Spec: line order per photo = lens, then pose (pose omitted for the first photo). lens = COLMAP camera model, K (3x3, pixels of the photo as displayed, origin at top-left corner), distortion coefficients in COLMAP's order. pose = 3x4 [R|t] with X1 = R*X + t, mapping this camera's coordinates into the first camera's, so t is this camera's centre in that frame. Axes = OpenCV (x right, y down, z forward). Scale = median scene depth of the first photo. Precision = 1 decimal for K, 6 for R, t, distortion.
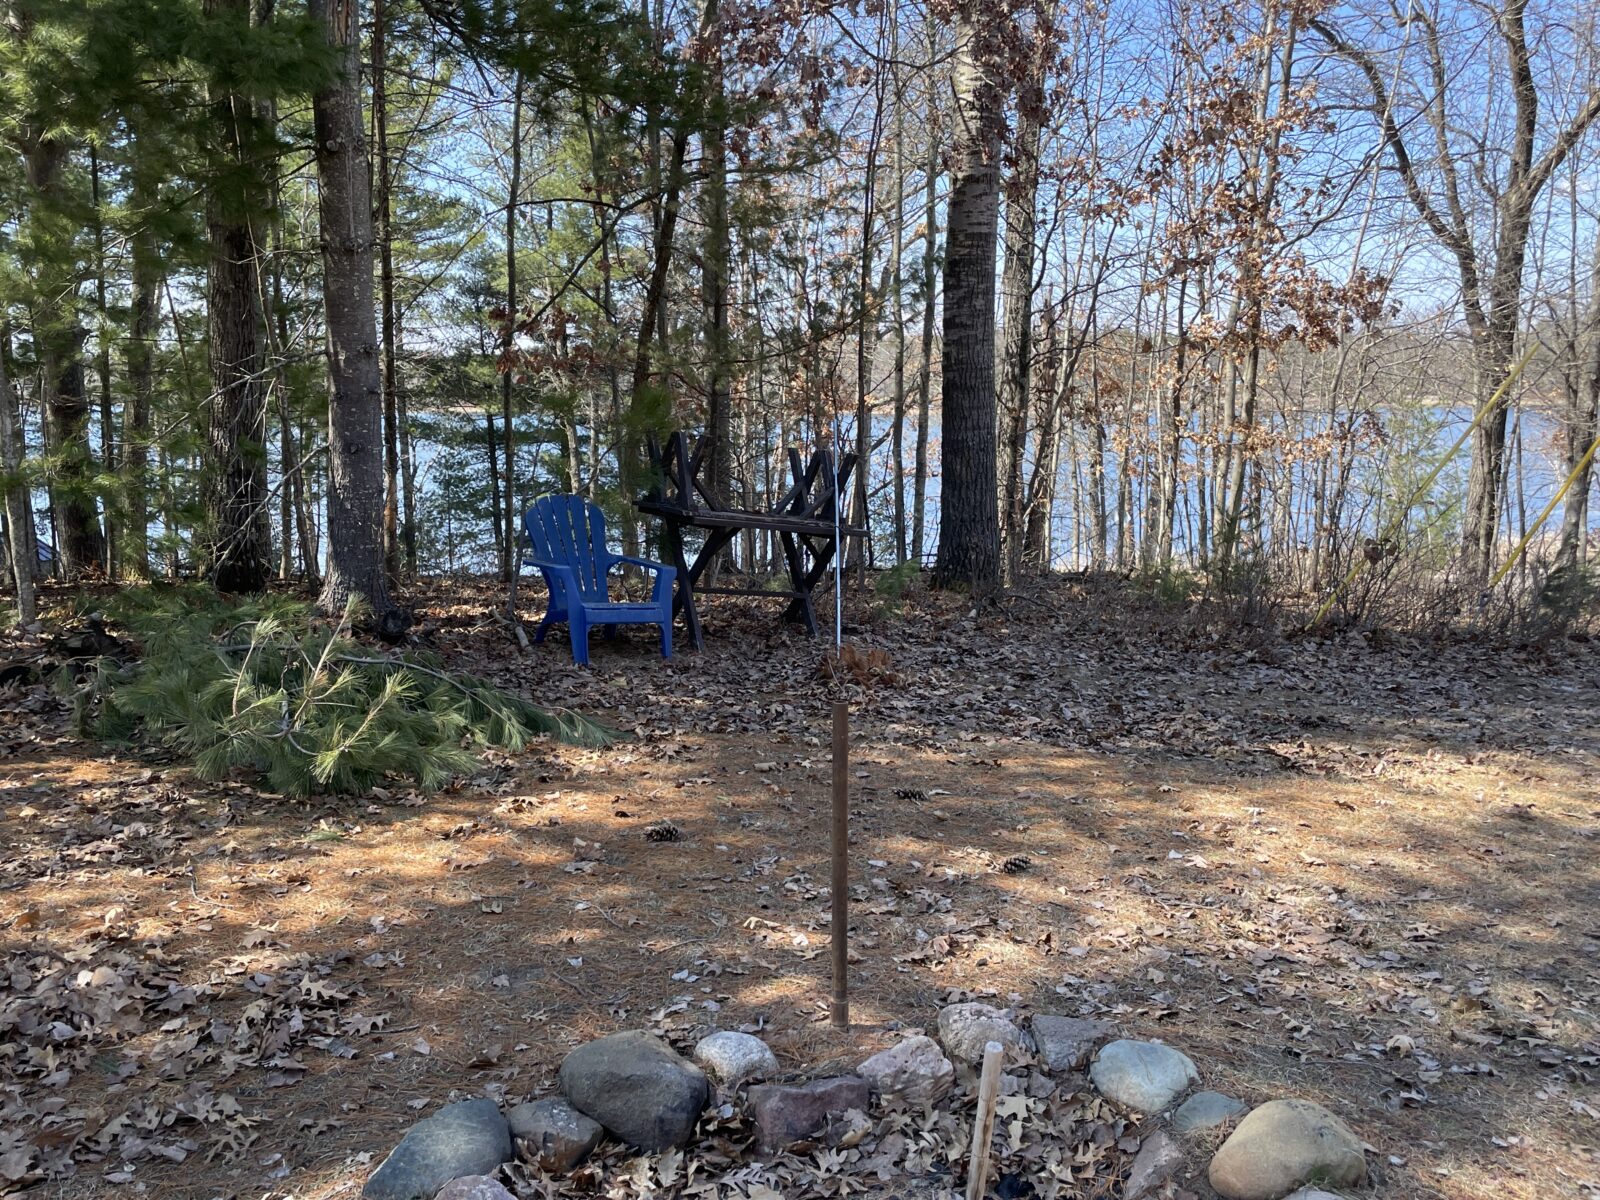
lens RADIAL K [[1405.3, 0, 789.9], [0, 1405.3, 604.1], [0, 0, 1]] dist [0.038781, -0.016174]
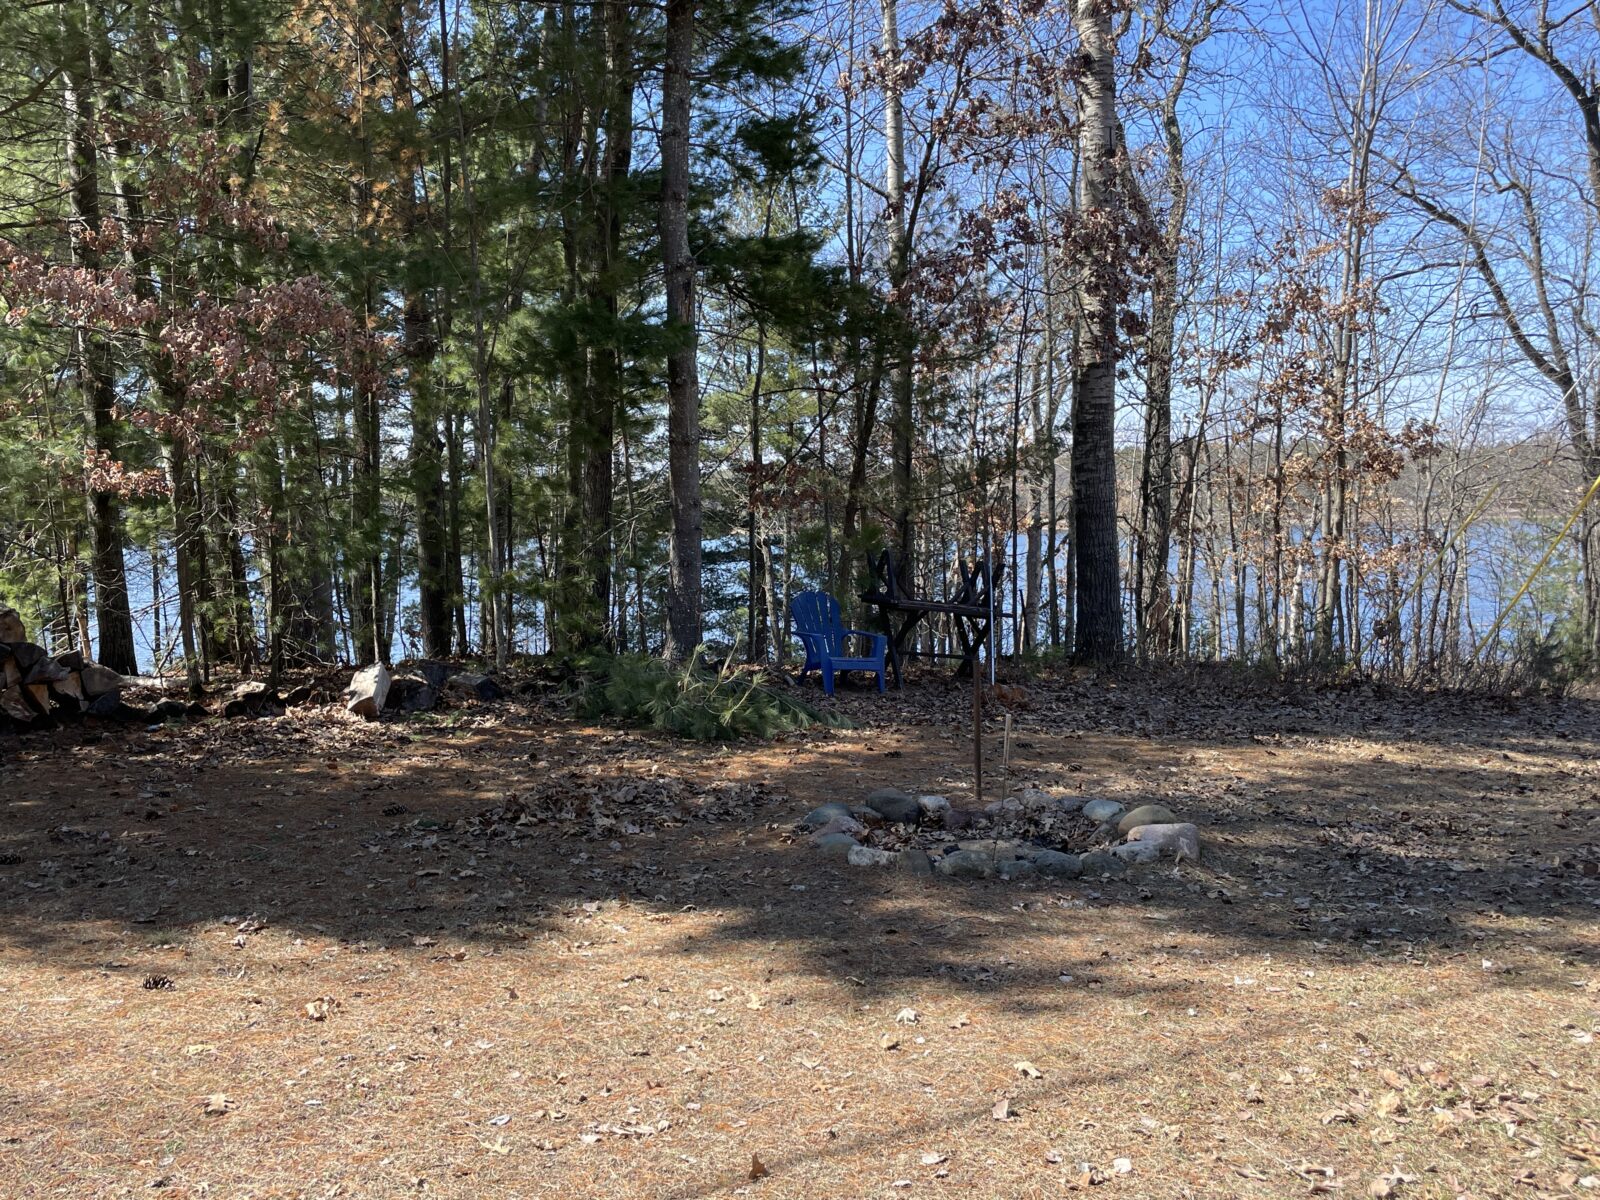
lens RADIAL K [[1405.3, 0, 796.0], [0, 1405.3, 591.2], [0, 0, 1]] dist [0.038781, -0.016174]
pose [[0.992618, -0.007921, -0.121023, 0.005416], [-0.003263, 0.995759, -0.091939, 0.044694], [0.121238, 0.091656, 0.988383, -0.372616]]
